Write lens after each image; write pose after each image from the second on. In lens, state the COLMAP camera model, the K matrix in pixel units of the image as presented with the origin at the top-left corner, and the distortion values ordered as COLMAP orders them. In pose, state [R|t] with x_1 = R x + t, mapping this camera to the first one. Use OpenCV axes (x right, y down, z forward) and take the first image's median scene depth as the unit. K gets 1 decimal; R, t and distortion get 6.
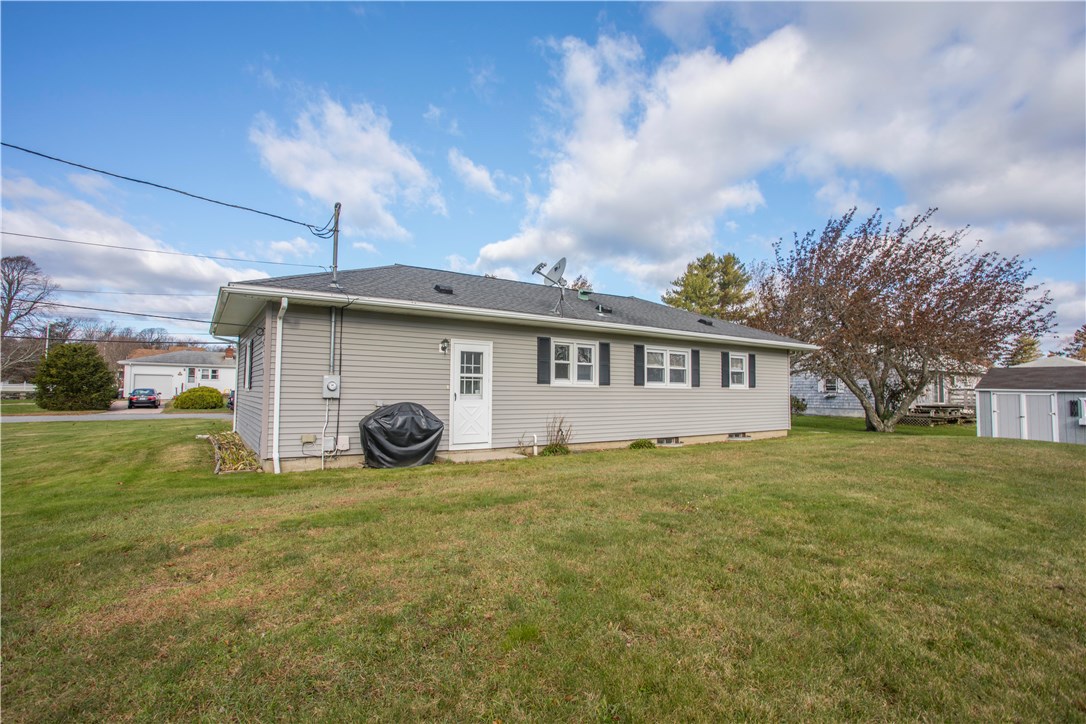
lens RADIAL K [[526.5, 0, 538.3], [0, 526.5, 362.1], [0, 0, 1]] dist [-0.069999, 0.028727]
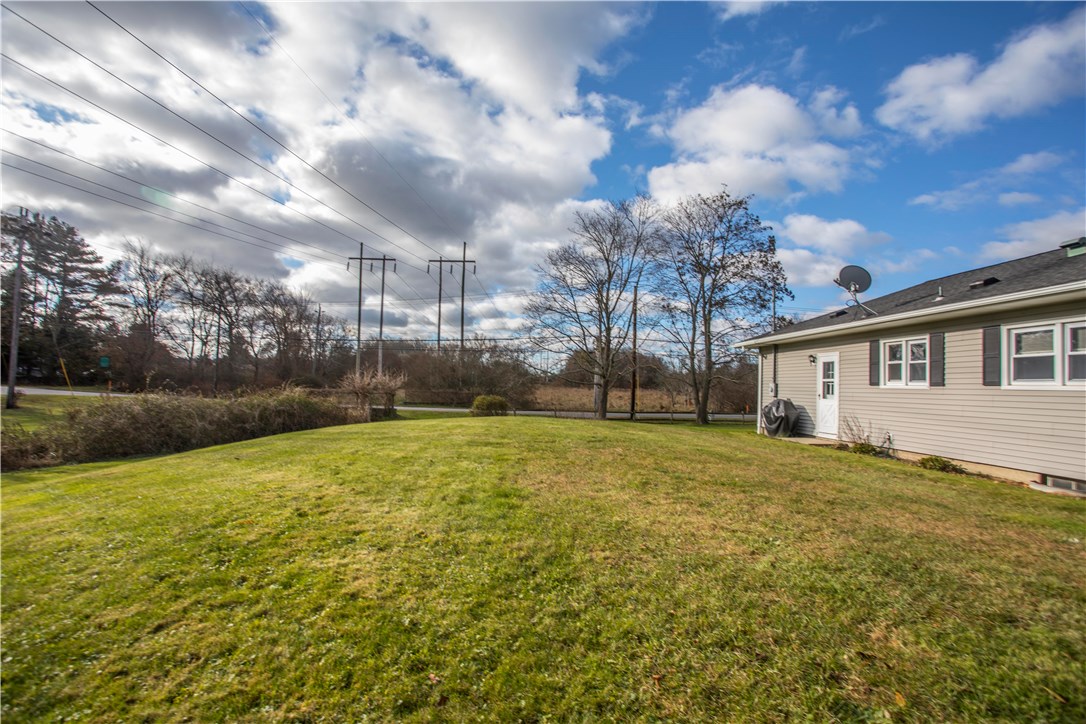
lens RADIAL K [[526.5, 0, 538.3], [0, 526.5, 362.1], [0, 0, 1]] dist [-0.069999, 0.028727]
pose [[-0.509629, -0.058239, -0.858421, 1.200074], [0.020902, 0.996574, -0.080021, 0.061199], [0.860140, -0.058724, -0.506666, 0.930698]]
